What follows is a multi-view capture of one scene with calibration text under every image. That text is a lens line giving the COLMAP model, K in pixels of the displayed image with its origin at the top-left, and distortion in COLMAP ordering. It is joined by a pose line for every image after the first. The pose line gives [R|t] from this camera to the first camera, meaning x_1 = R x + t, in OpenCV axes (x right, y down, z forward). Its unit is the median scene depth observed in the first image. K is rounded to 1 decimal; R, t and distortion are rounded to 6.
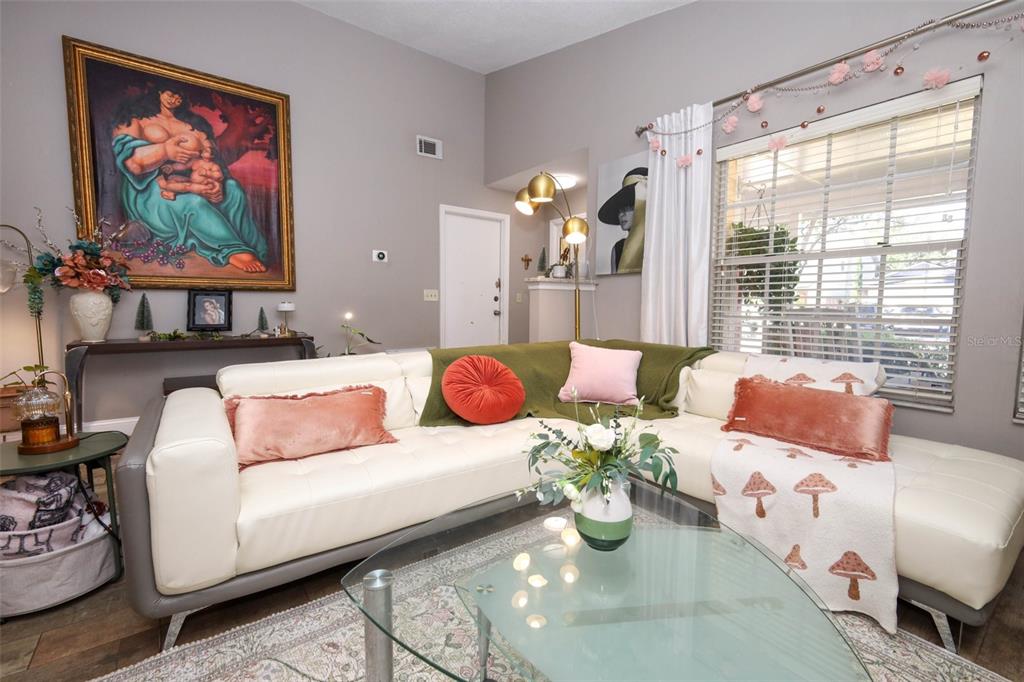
lens RADIAL K [[451.8, 0, 510.5], [0, 451.8, 340.3], [0, 0, 1]] dist [0.000824, 0.000139]
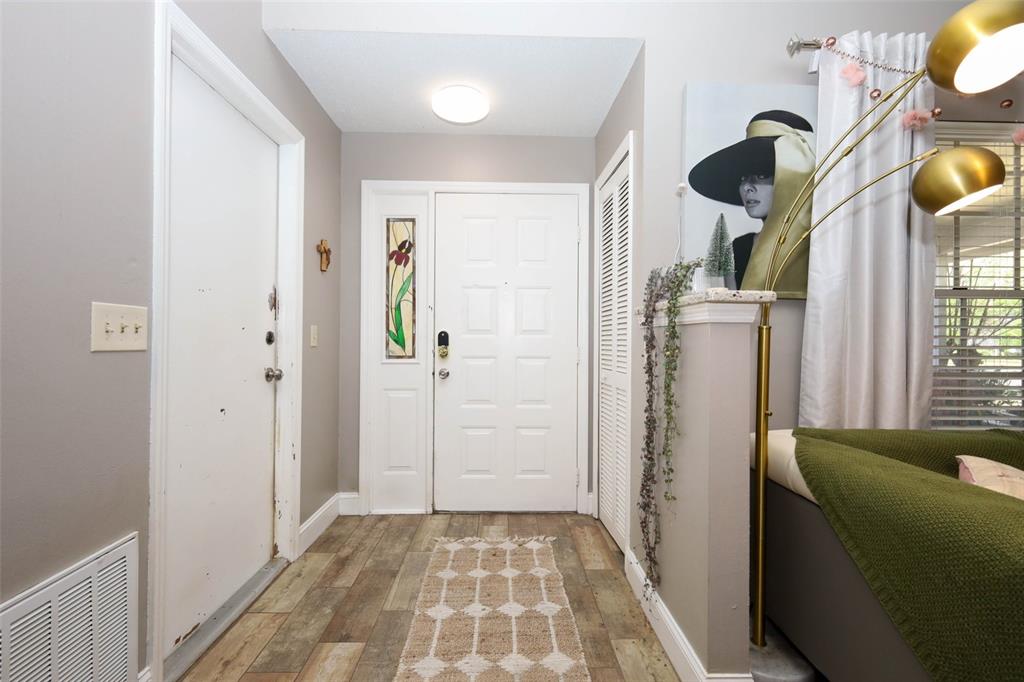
lens RADIAL K [[451.8, 0, 510.5], [0, 451.8, 340.3], [0, 0, 1]] dist [0.000824, 0.000139]
pose [[0.575415, -0.001159, 0.817861, -0.351036], [0.062019, 0.997182, -0.042221, -0.093807], [-0.815507, 0.075018, 0.573865, 0.938592]]
